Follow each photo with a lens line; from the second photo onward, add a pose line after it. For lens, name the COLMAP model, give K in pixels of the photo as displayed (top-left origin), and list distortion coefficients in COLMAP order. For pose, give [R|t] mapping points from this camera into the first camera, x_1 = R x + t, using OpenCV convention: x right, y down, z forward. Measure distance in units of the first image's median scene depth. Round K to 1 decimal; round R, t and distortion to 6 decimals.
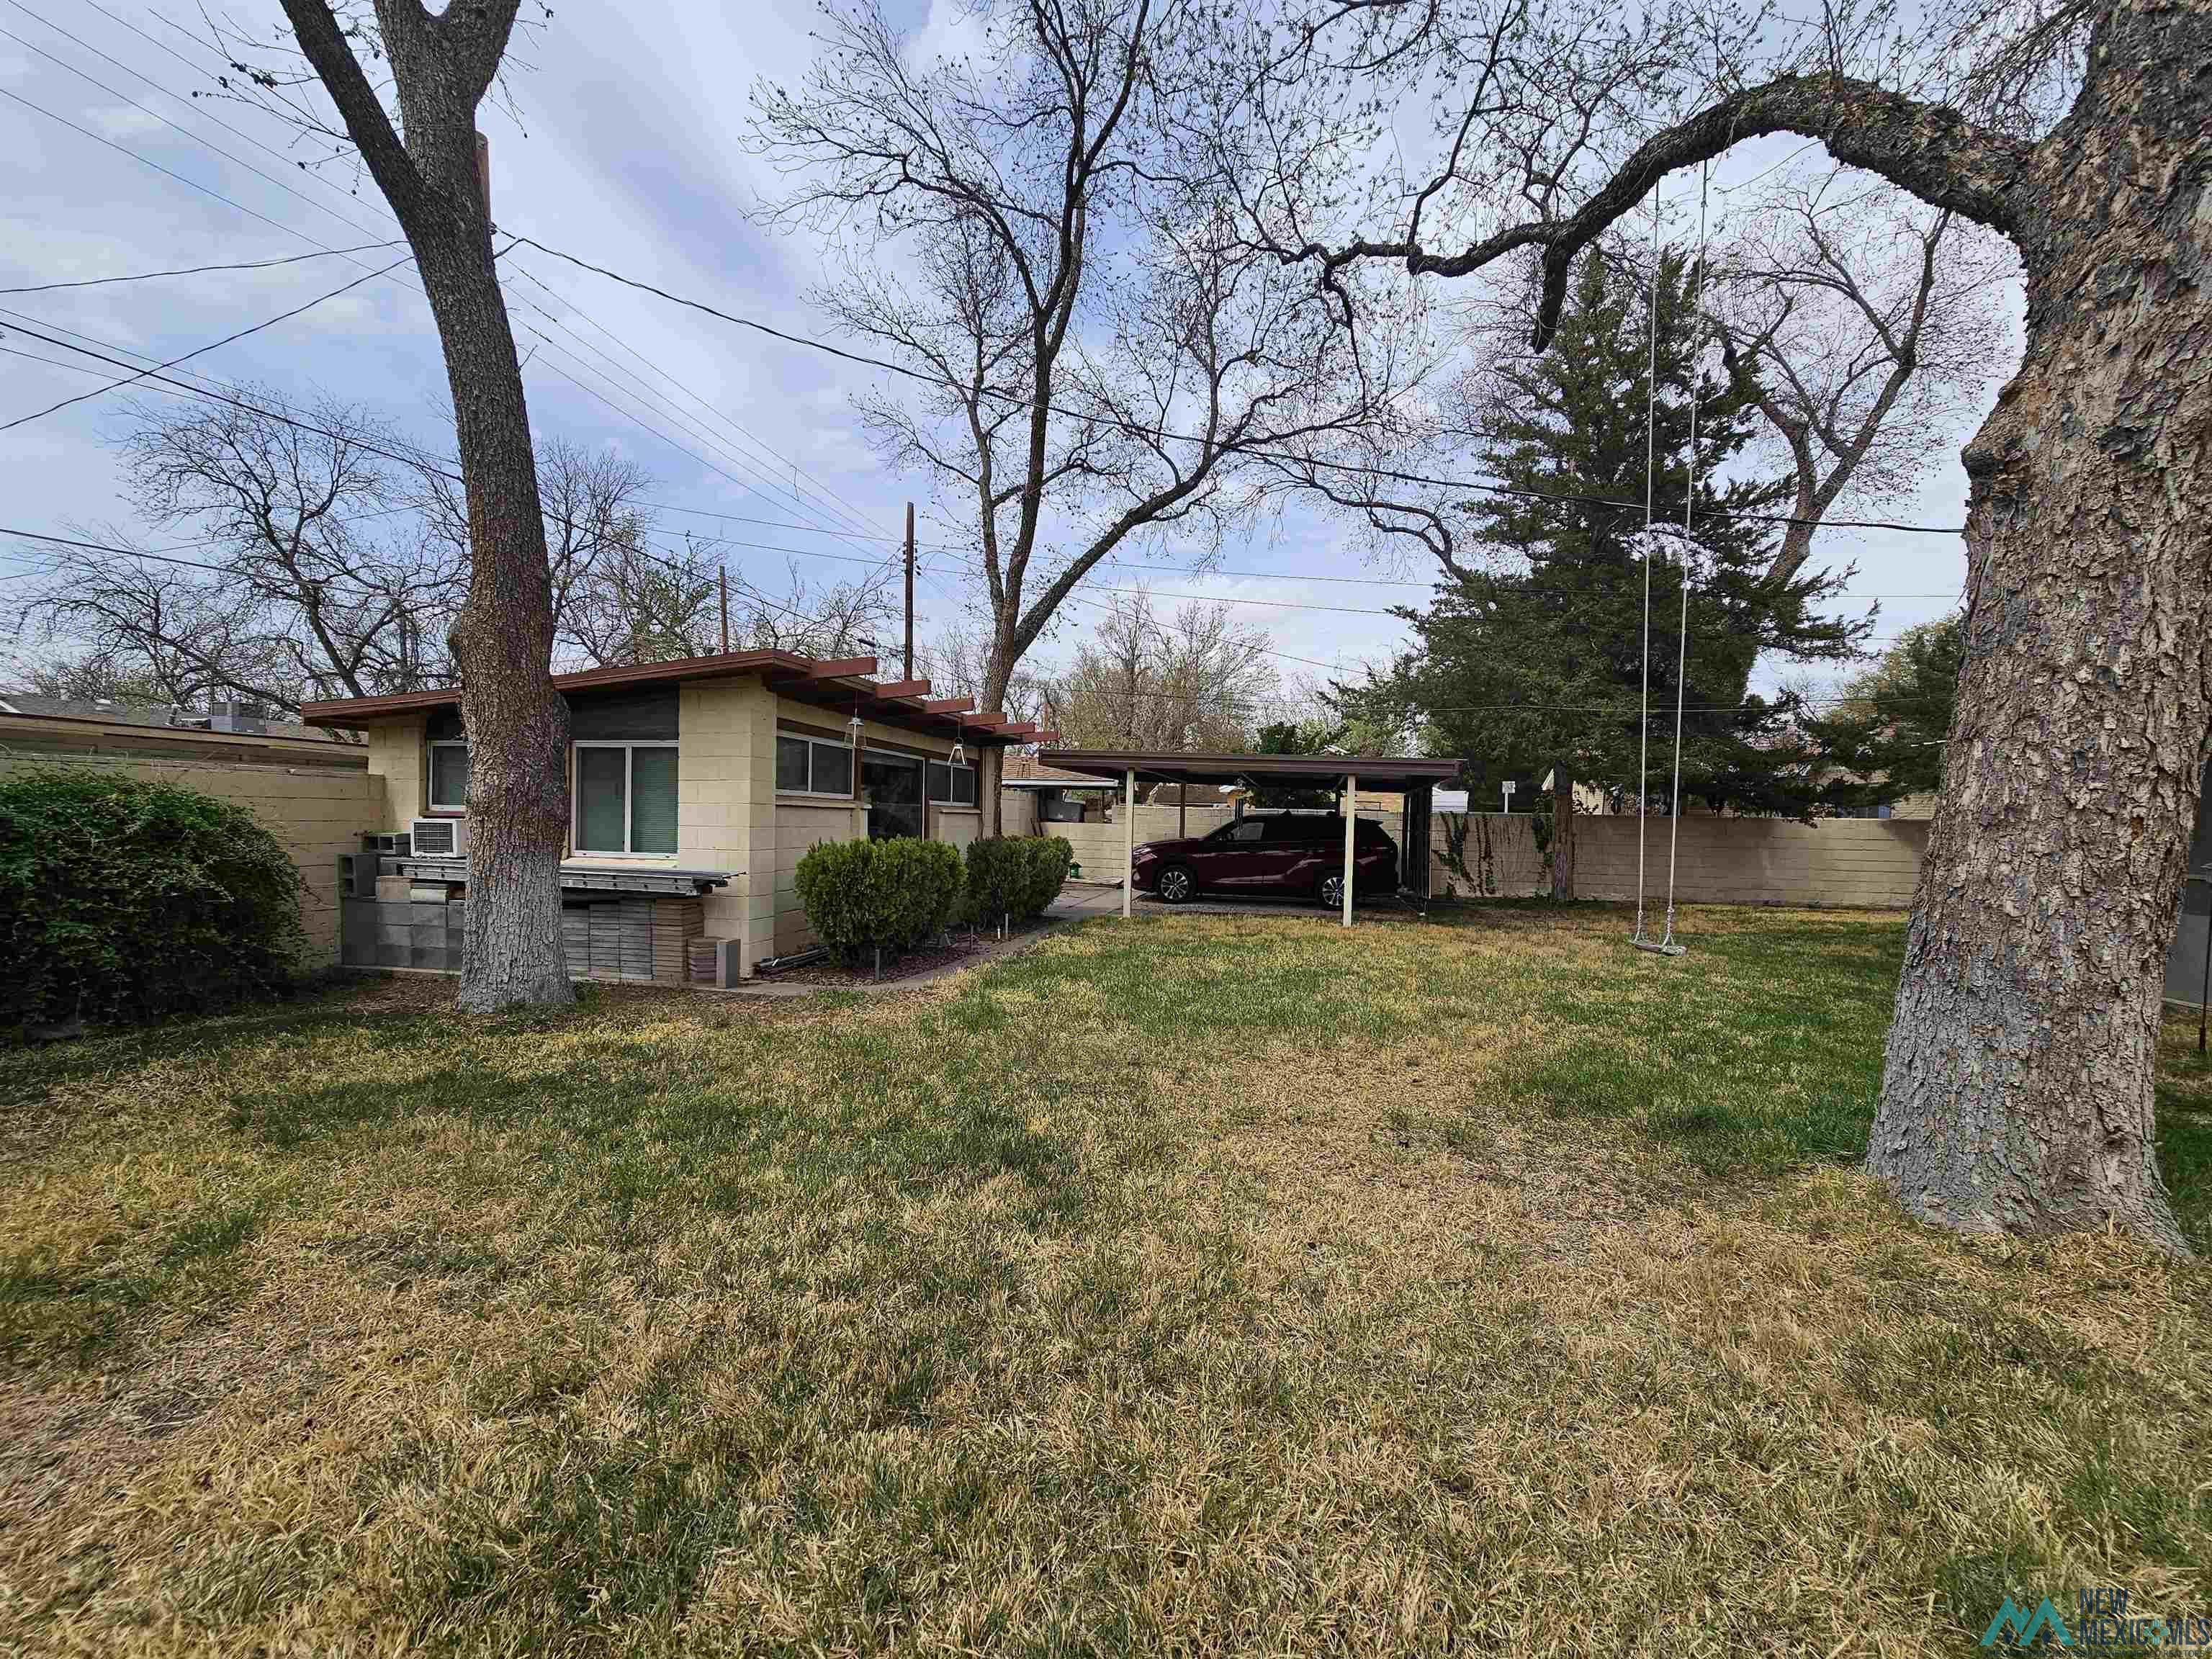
lens RADIAL K [[905.3, 0, 1095.4], [0, 905.3, 831.9], [0, 0, 1]] dist [-0.003207, 0.001870]
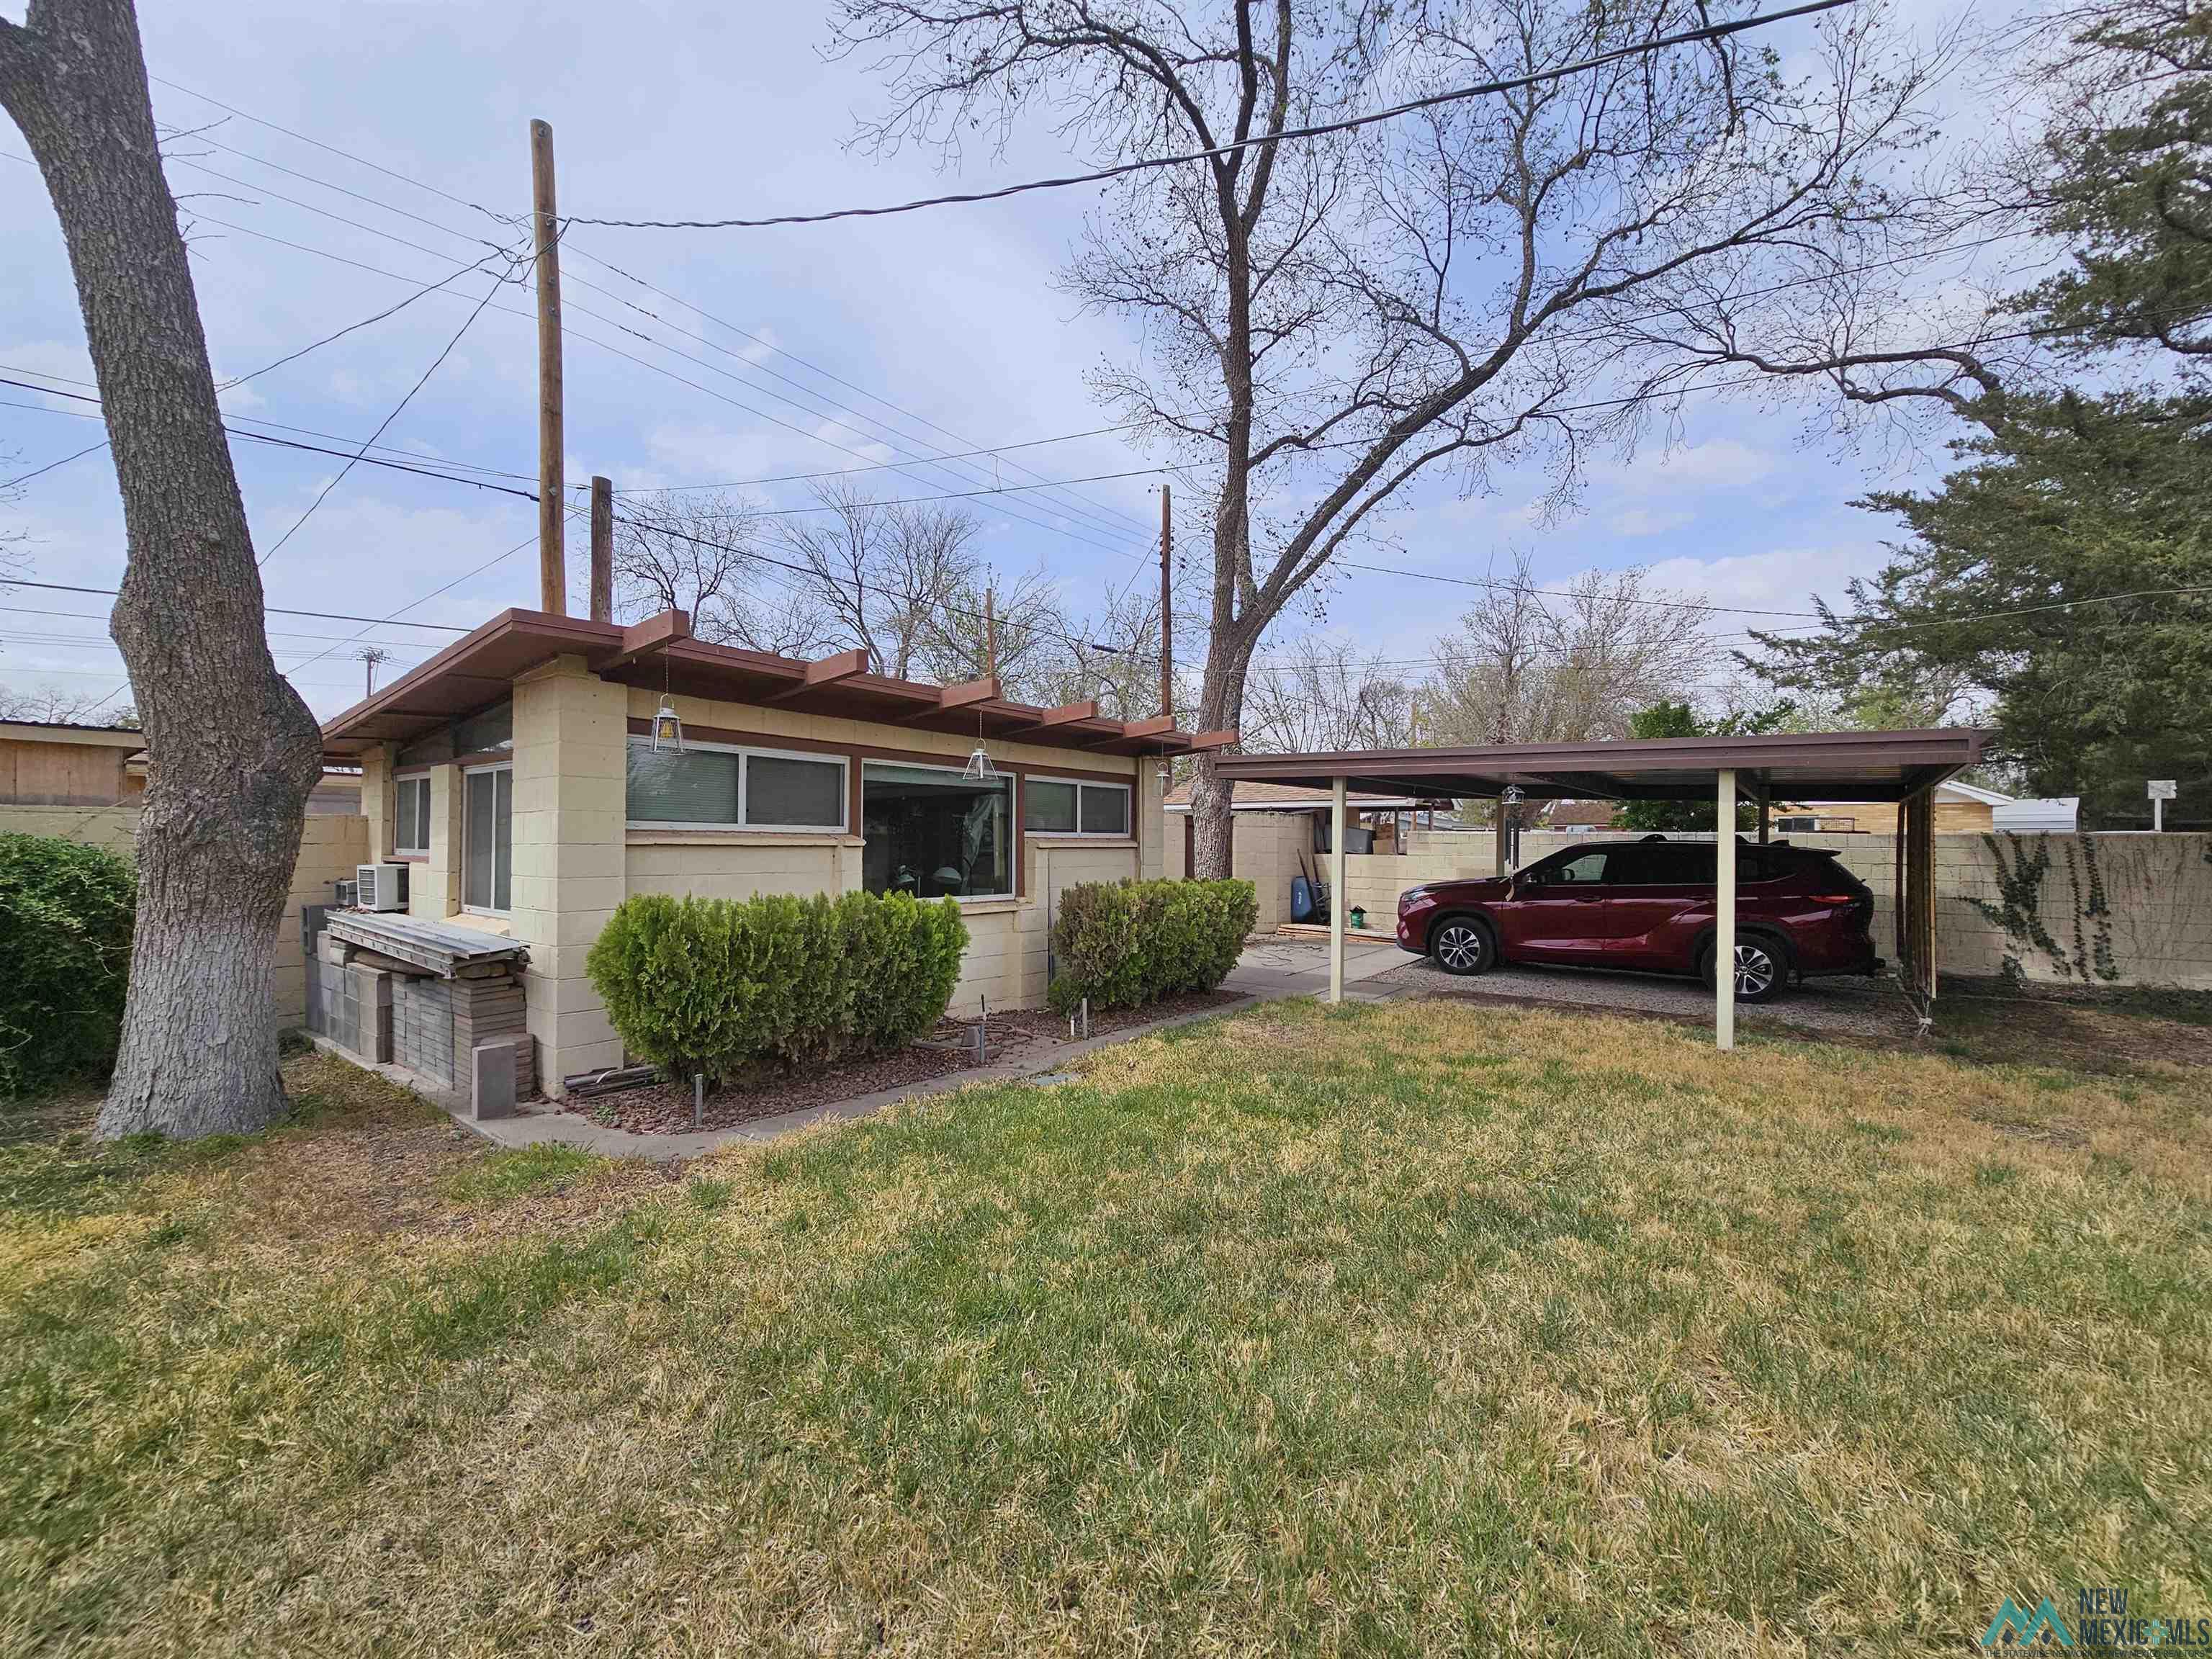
lens RADIAL K [[905.3, 0, 1095.4], [0, 905.3, 831.9], [0, 0, 1]] dist [-0.003207, 0.001870]
pose [[0.902421, -0.016661, -0.430534, 0.127076], [0.004010, 0.999534, -0.030275, -0.008194], [0.430837, 0.025594, 0.902067, 0.249369]]
